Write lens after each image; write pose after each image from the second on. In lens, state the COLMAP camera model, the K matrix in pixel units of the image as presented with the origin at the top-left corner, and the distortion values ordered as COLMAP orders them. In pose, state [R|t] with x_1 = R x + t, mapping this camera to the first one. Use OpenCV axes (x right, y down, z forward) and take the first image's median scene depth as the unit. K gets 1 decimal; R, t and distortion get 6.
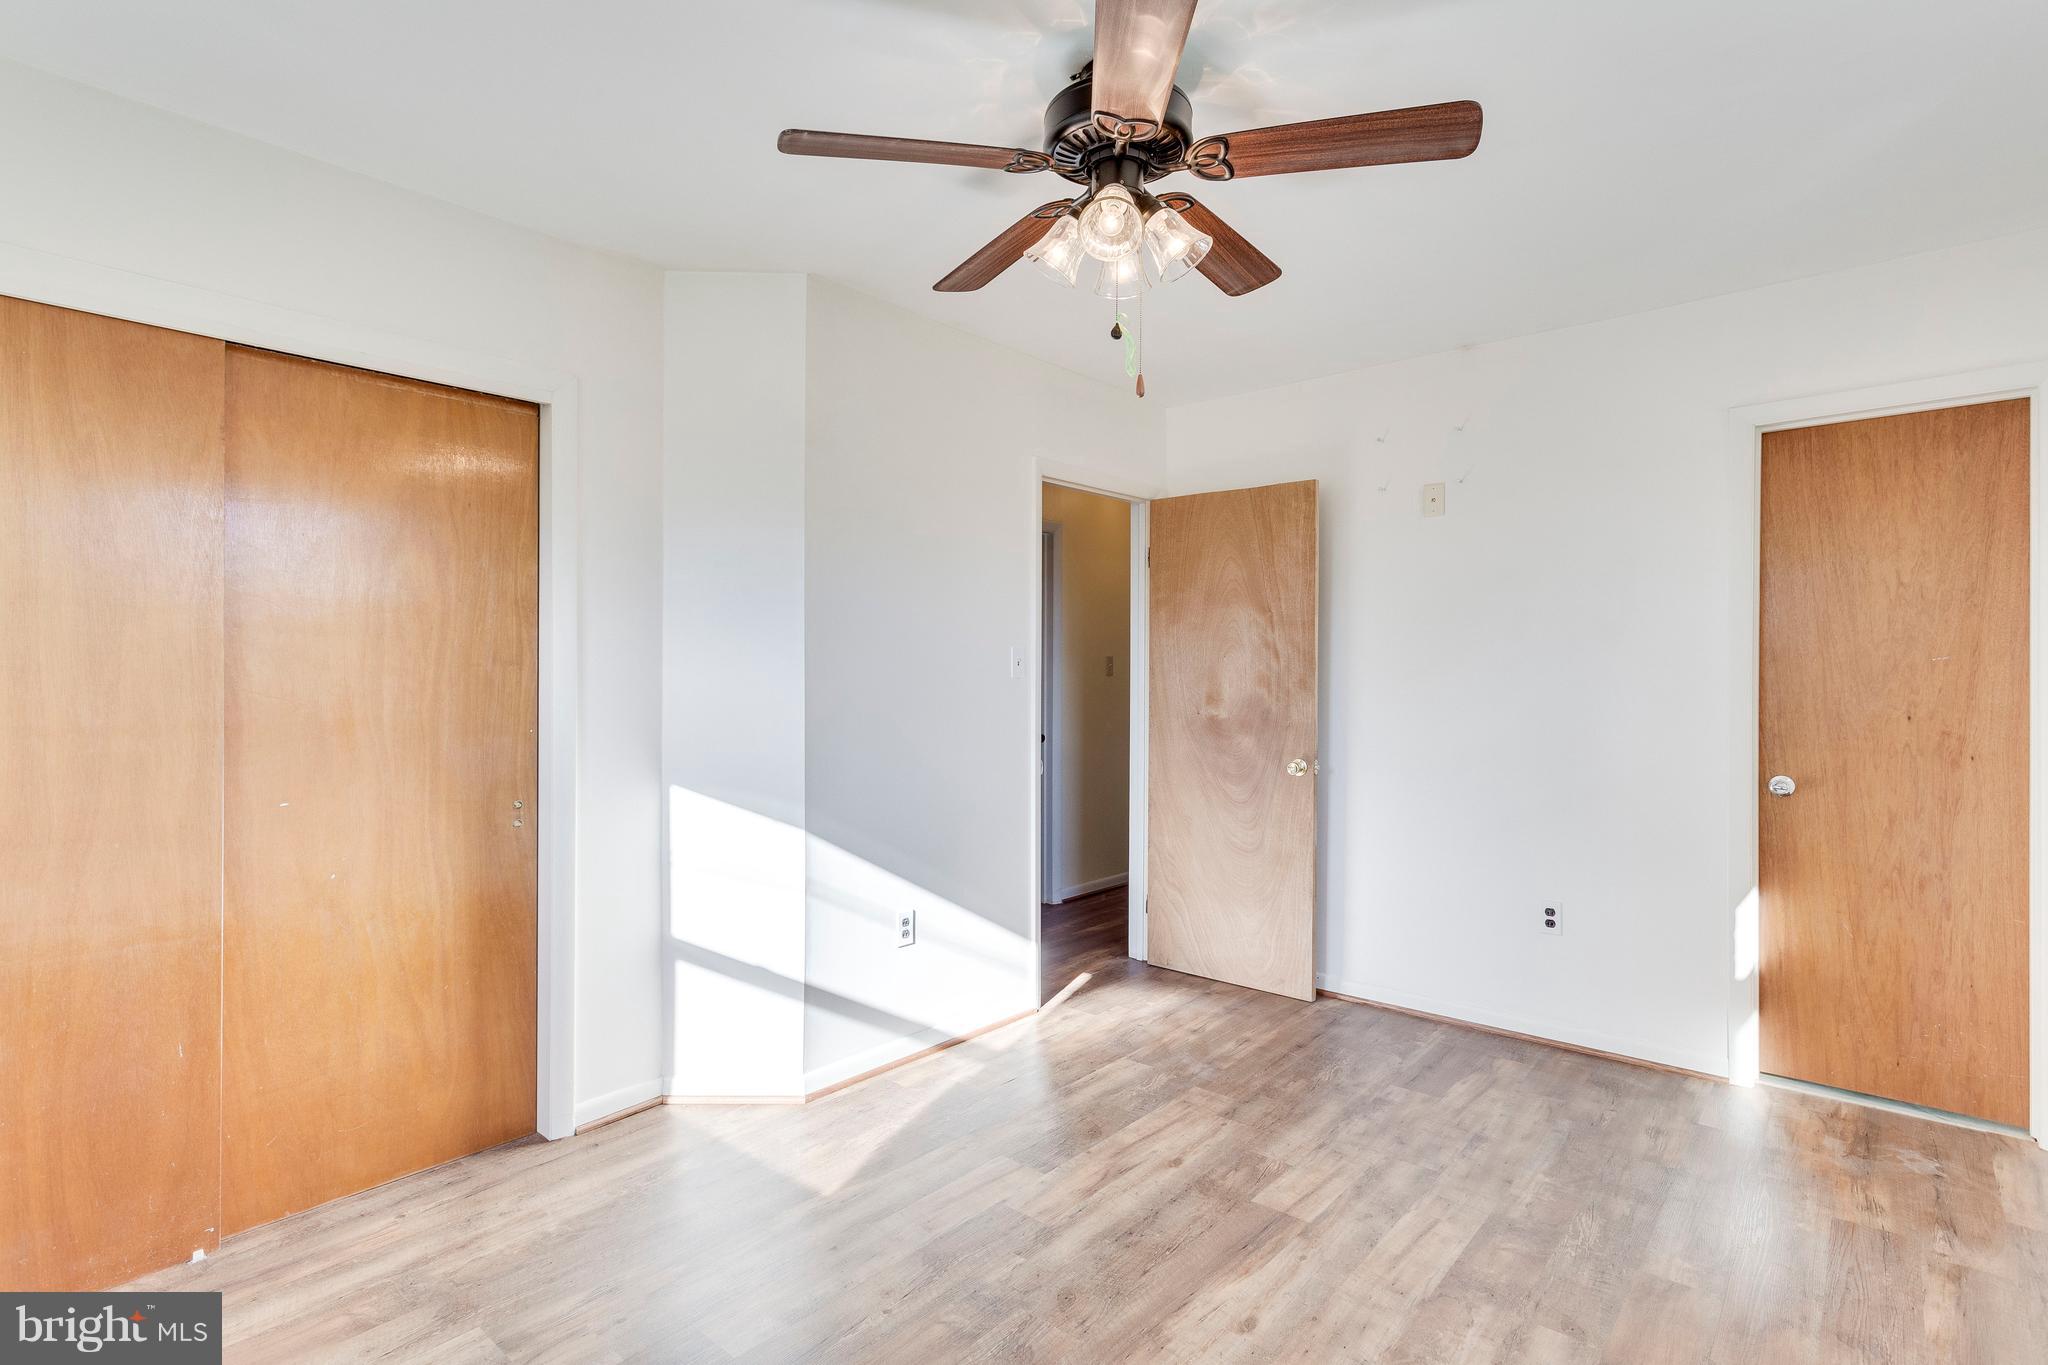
lens RADIAL K [[972.2, 0, 1027.6], [0, 972.2, 674.7], [0, 0, 1]] dist [0.000800, 0.000508]
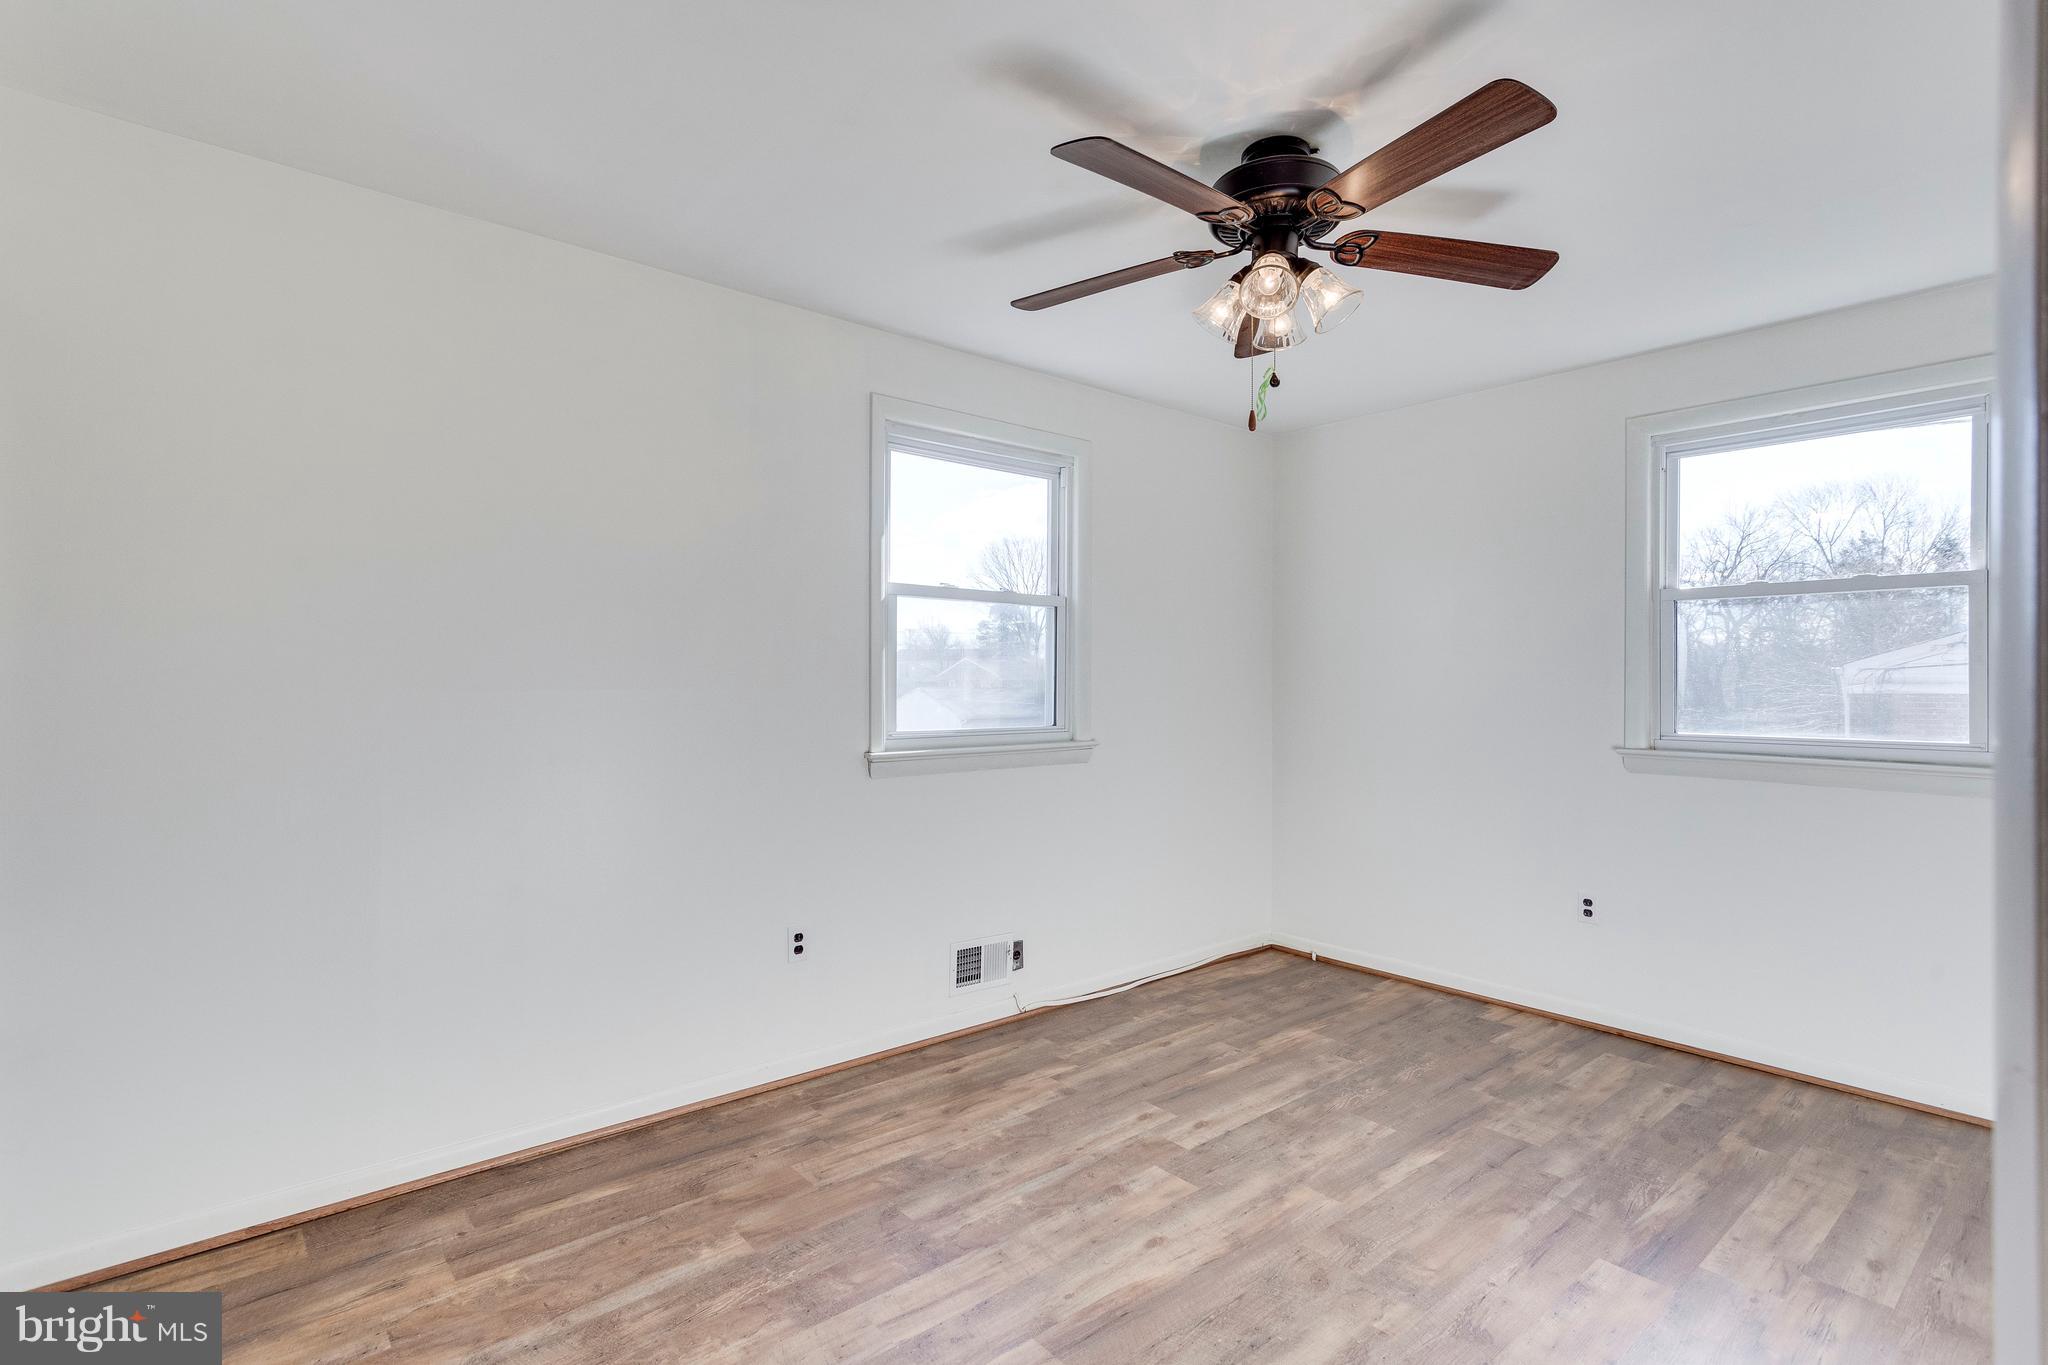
lens RADIAL K [[1005.0, 0, 1024.0], [0, 1005.0, 682.5], [0, 0, 1]] dist [0.000956, 0.000326]
pose [[-0.987685, -0.005399, 0.156360, 0.171380], [-0.003867, 0.999941, 0.010105, -0.010948], [-0.156405, 0.009376, -0.987648, 1.925110]]
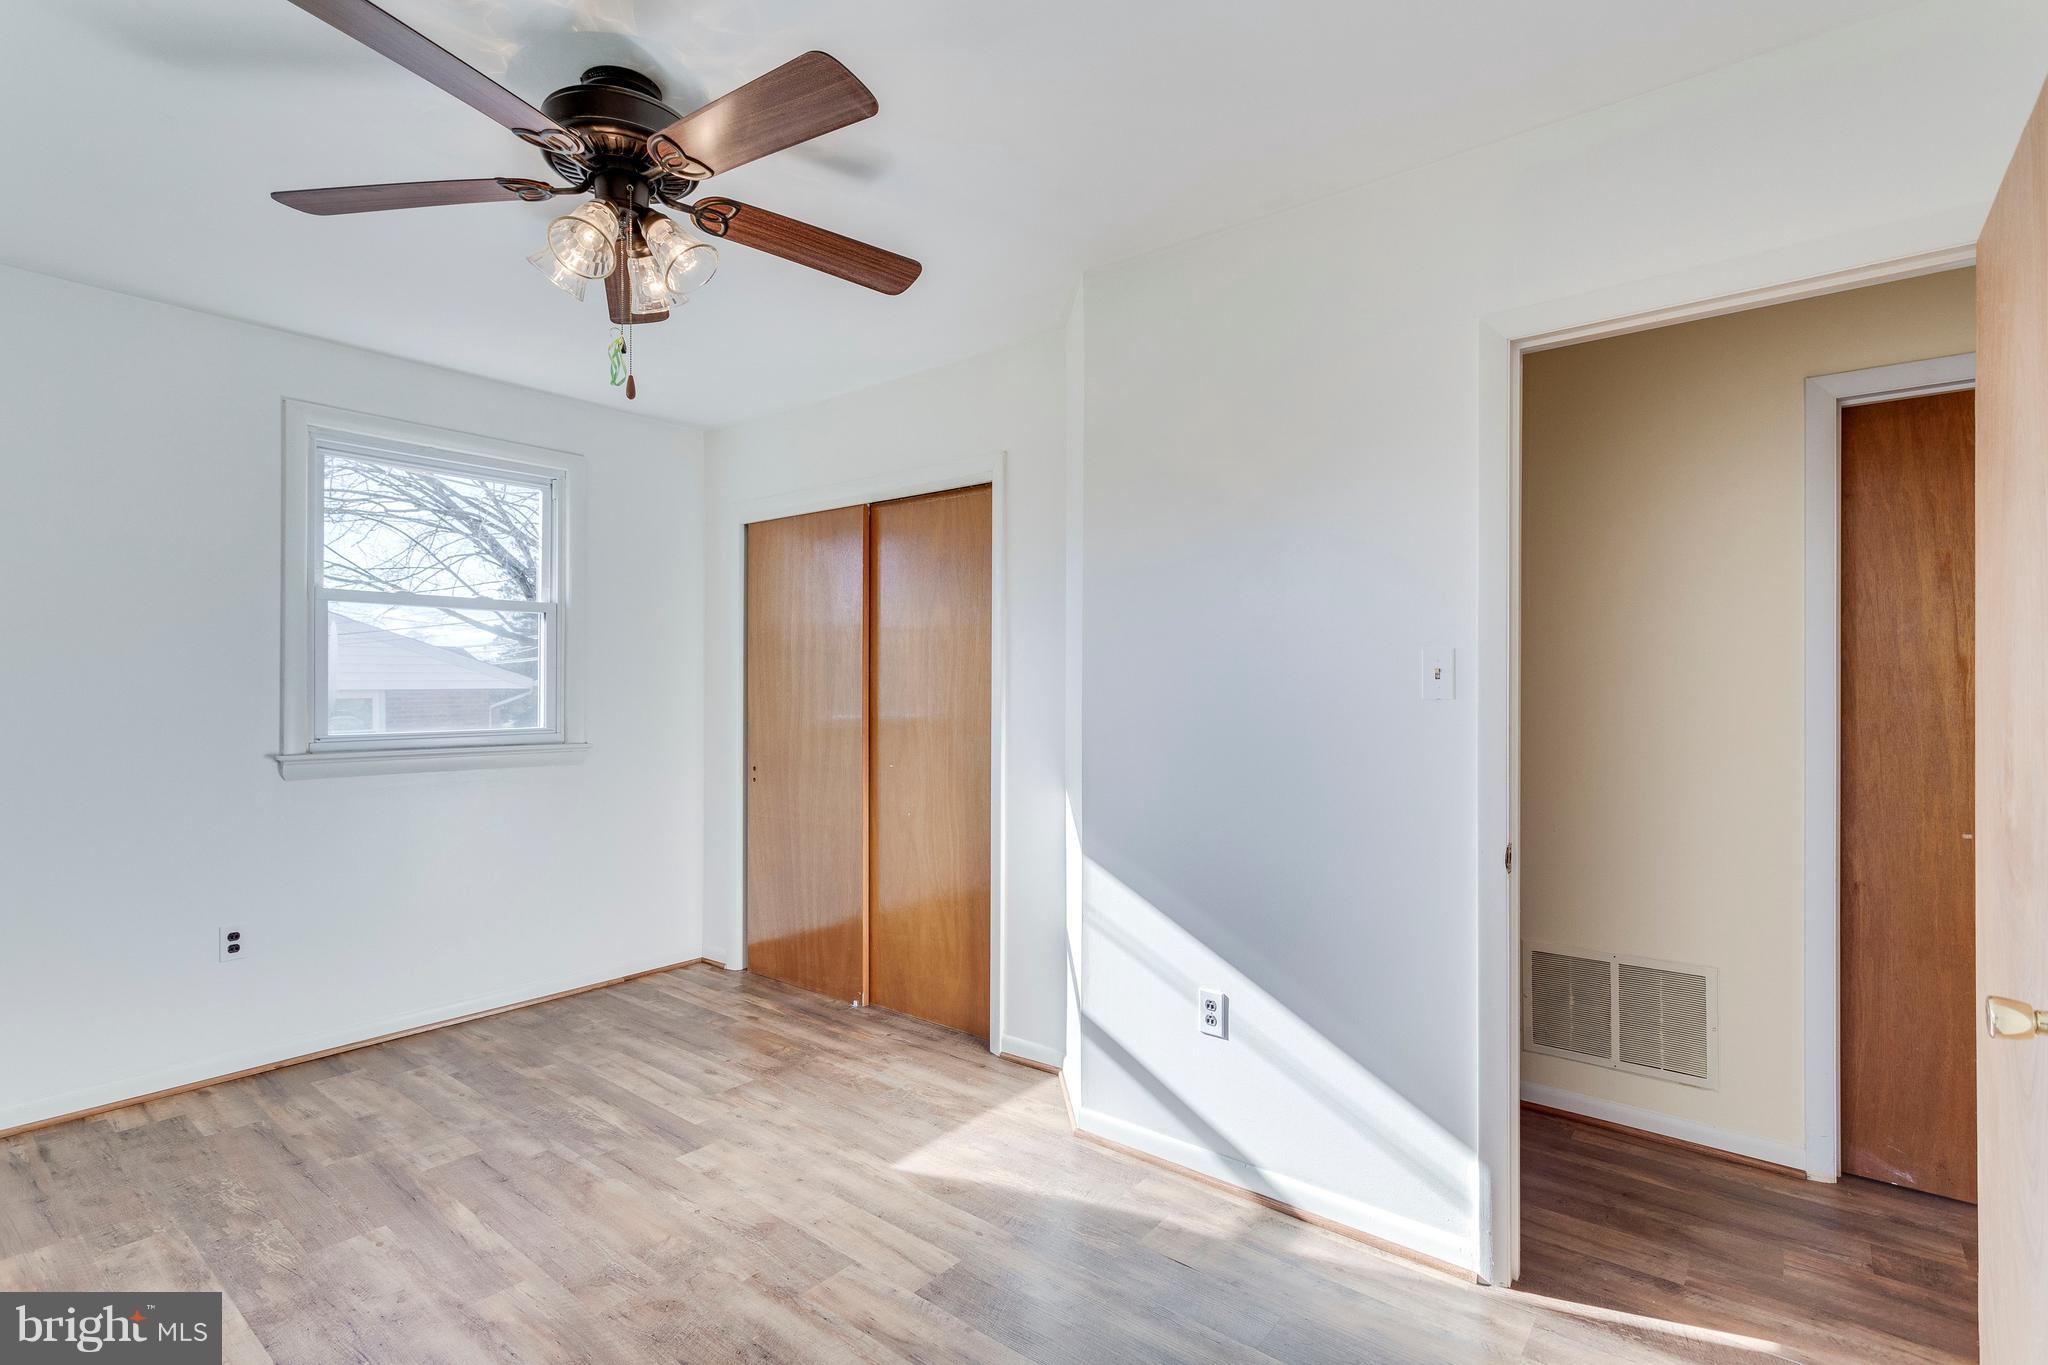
lens RADIAL K [[972.2, 0, 1027.6], [0, 972.2, 674.7], [0, 0, 1]] dist [0.000800, 0.000508]
pose [[0.044996, -0.012006, -0.998915, 0.976471], [-0.009864, 0.999874, -0.012462, -0.003826], [0.998938, 0.010414, 0.044871, 1.203376]]
